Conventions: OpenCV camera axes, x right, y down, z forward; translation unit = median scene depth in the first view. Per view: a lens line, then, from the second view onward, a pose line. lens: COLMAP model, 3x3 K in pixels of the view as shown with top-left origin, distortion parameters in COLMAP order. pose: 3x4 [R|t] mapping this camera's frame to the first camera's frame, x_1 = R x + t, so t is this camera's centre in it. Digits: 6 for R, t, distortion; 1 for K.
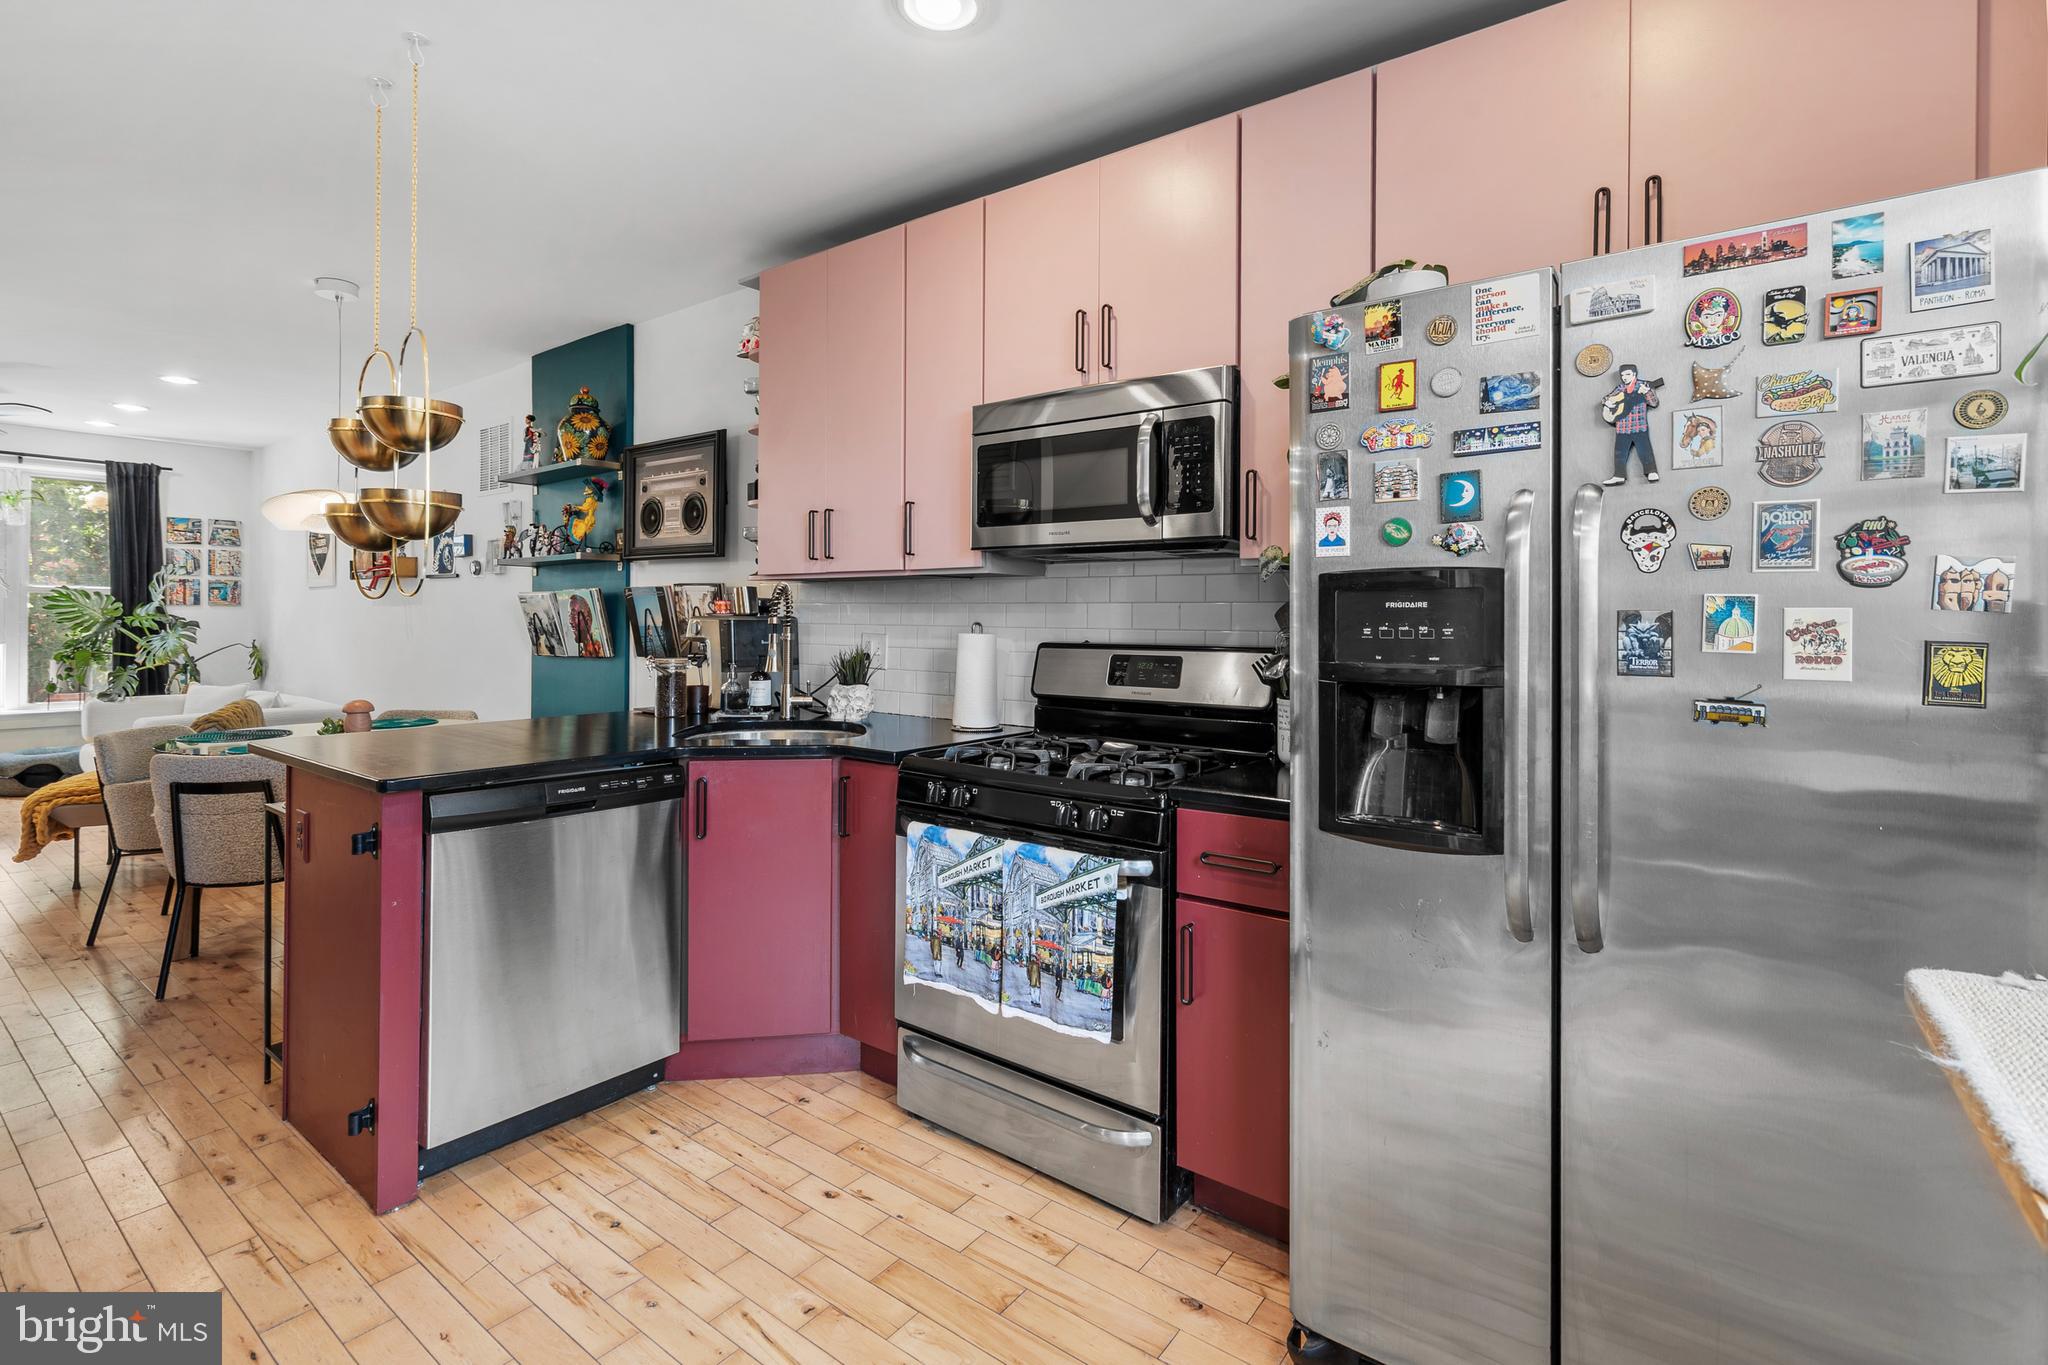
lens RADIAL K [[945.0, 0, 1019.8], [0, 945.0, 622.8], [0, 0, 1]] dist [-0.003171, 0.000265]
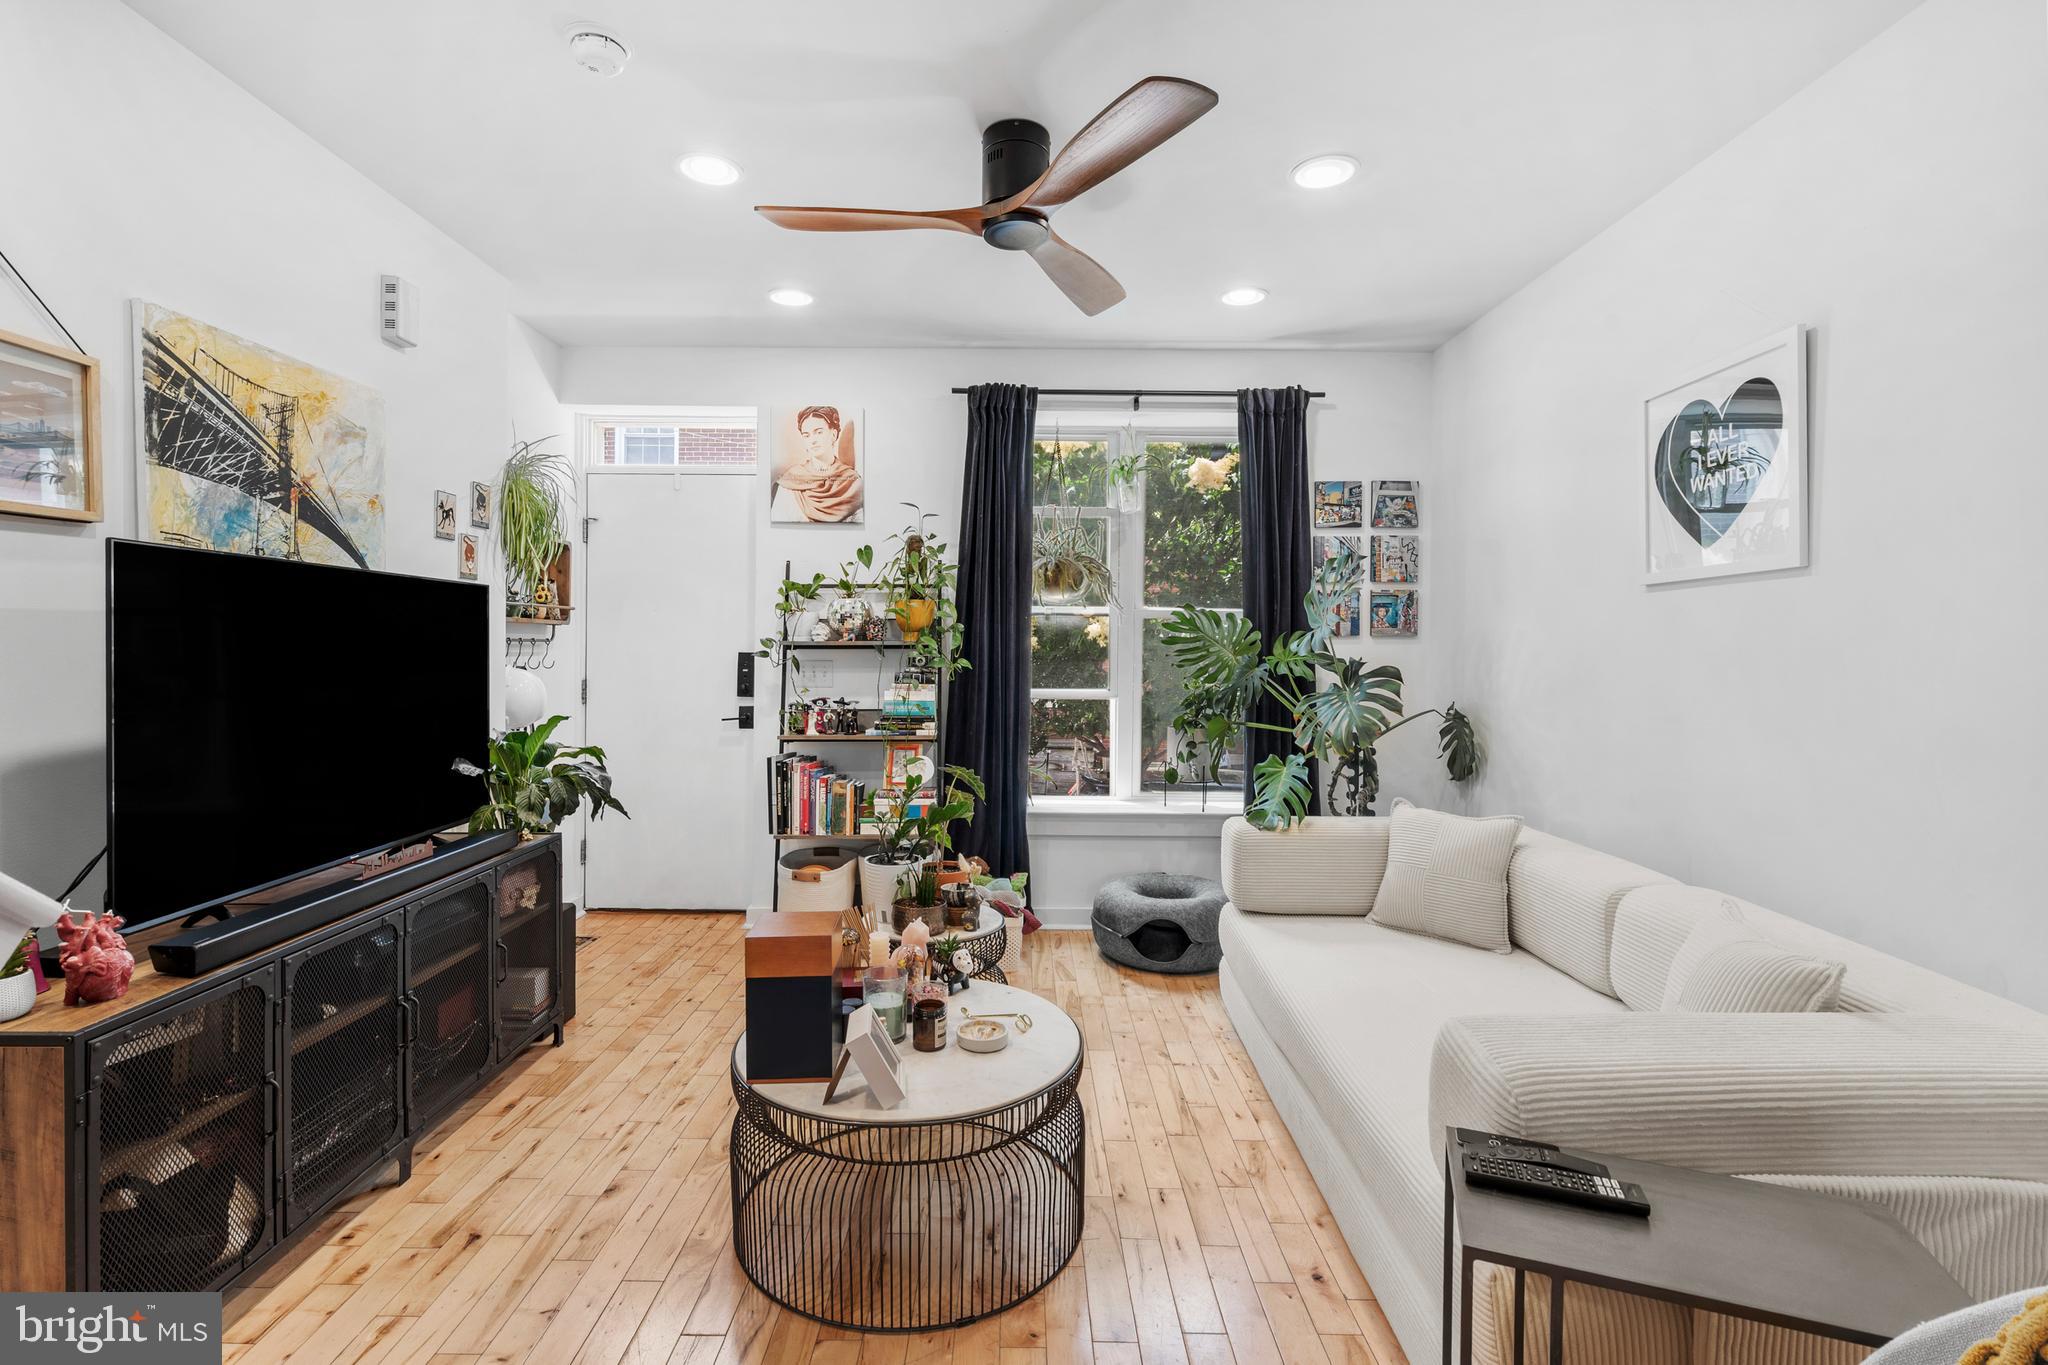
lens RADIAL K [[934.1, 0, 999.5], [0, 934.1, 652.6], [0, 0, 1]] dist [-0.003263, 0.000384]
pose [[0.589447, -0.001649, -0.807806, -0.609741], [-0.004459, 0.999976, -0.005296, -0.005811], [0.807795, 0.006724, 0.589425, 0.558430]]
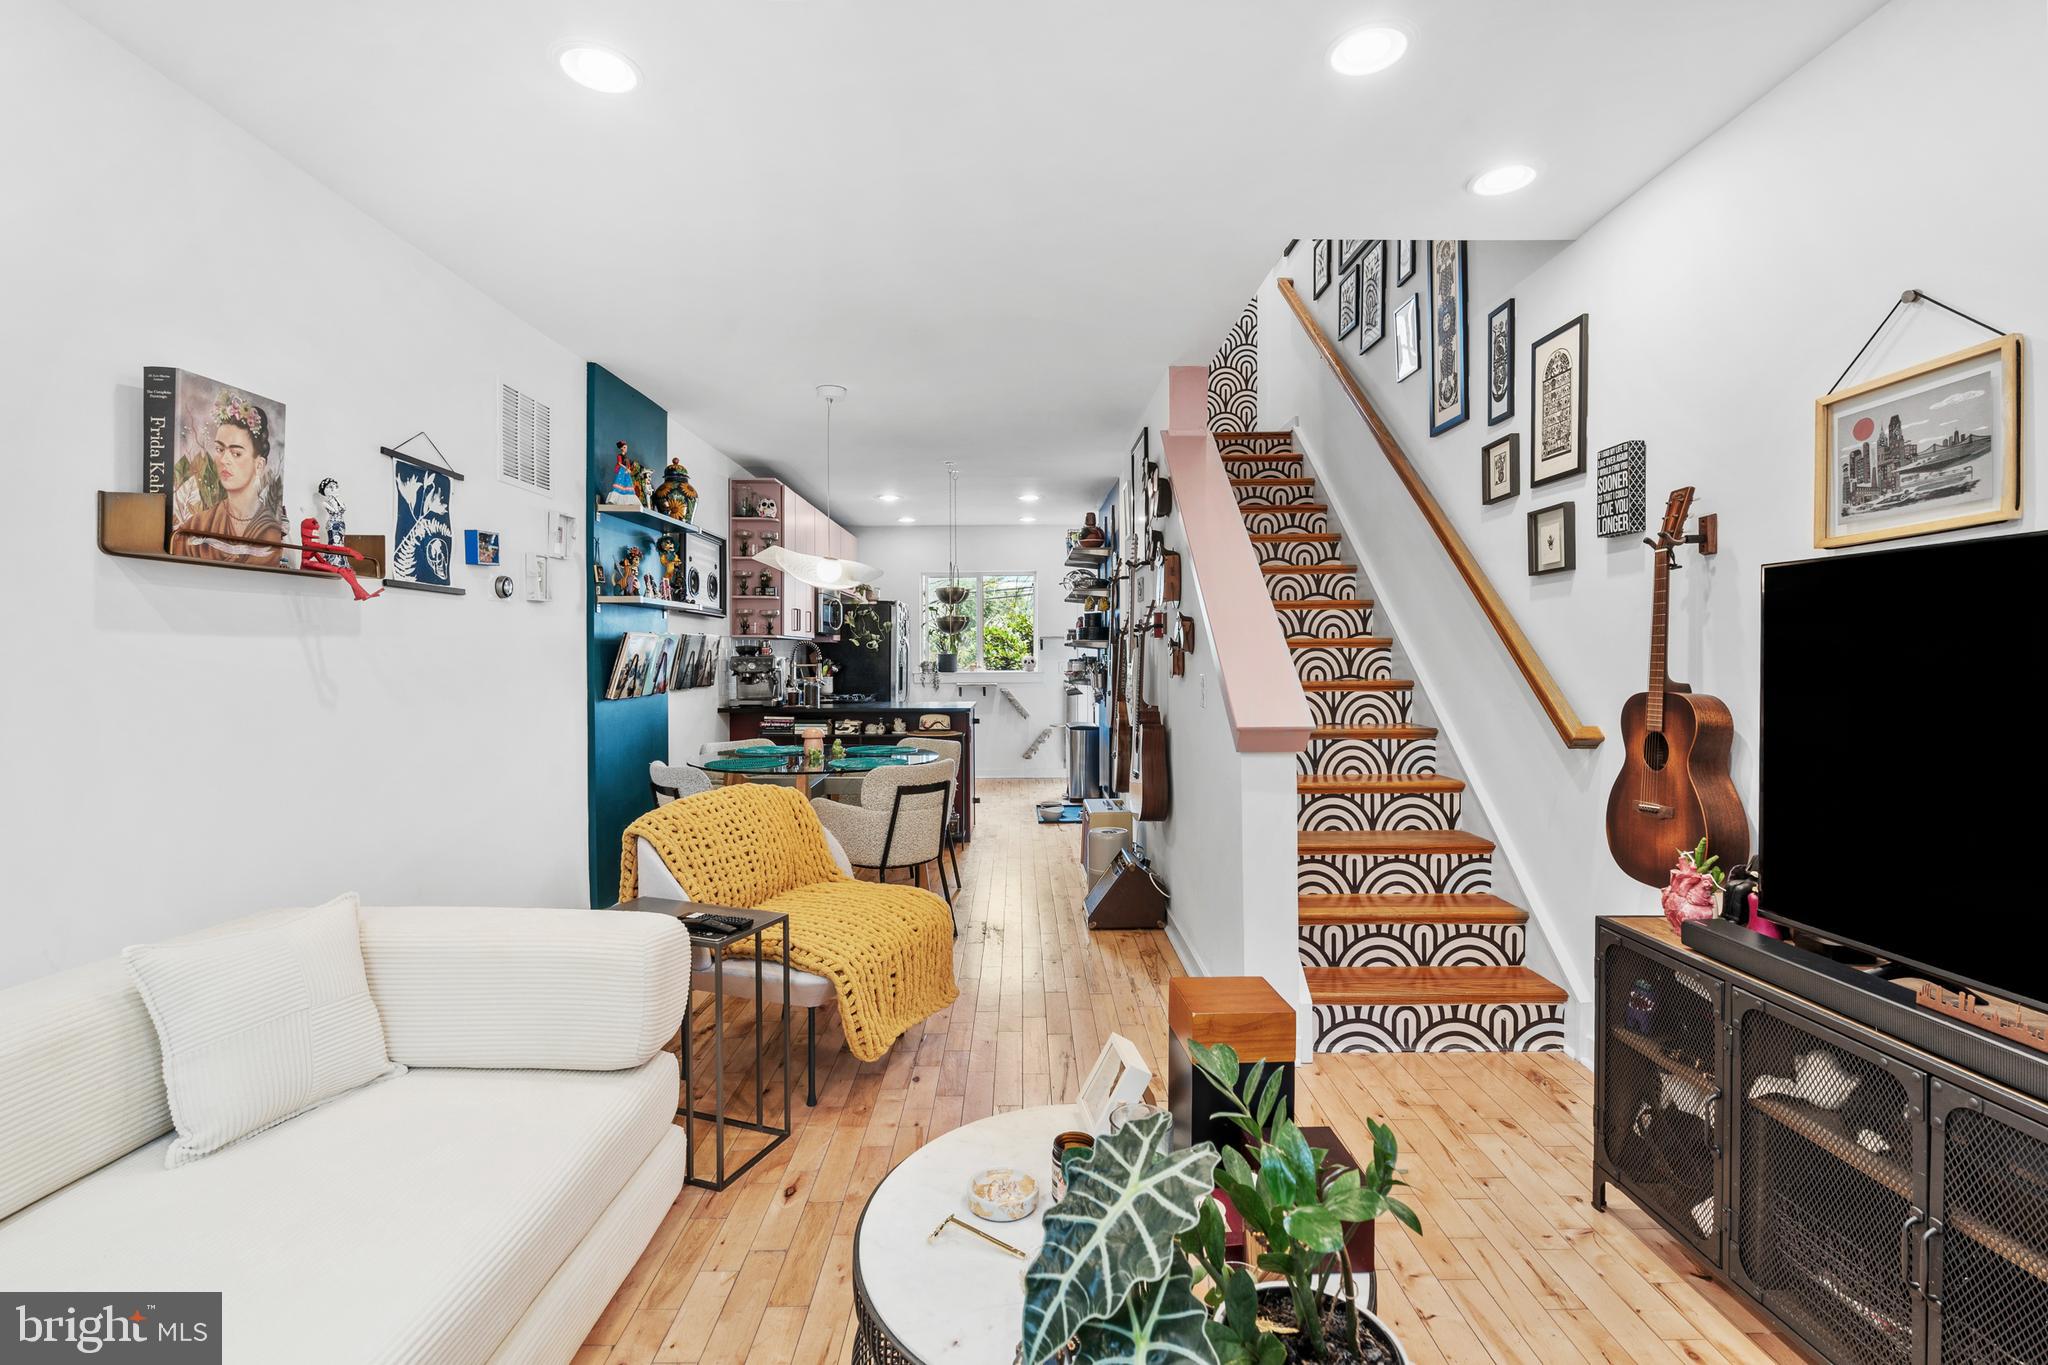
lens RADIAL K [[921.3, 0, 1026.2], [0, 921.3, 665.2], [0, 0, 1]] dist [0.001700, 0.000374]
pose [[-0.609909, -0.014292, 0.792343, -1.020857], [0.000401, 0.999832, 0.018344, -0.011197], [-0.792471, 0.011505, -0.609801, 0.851977]]
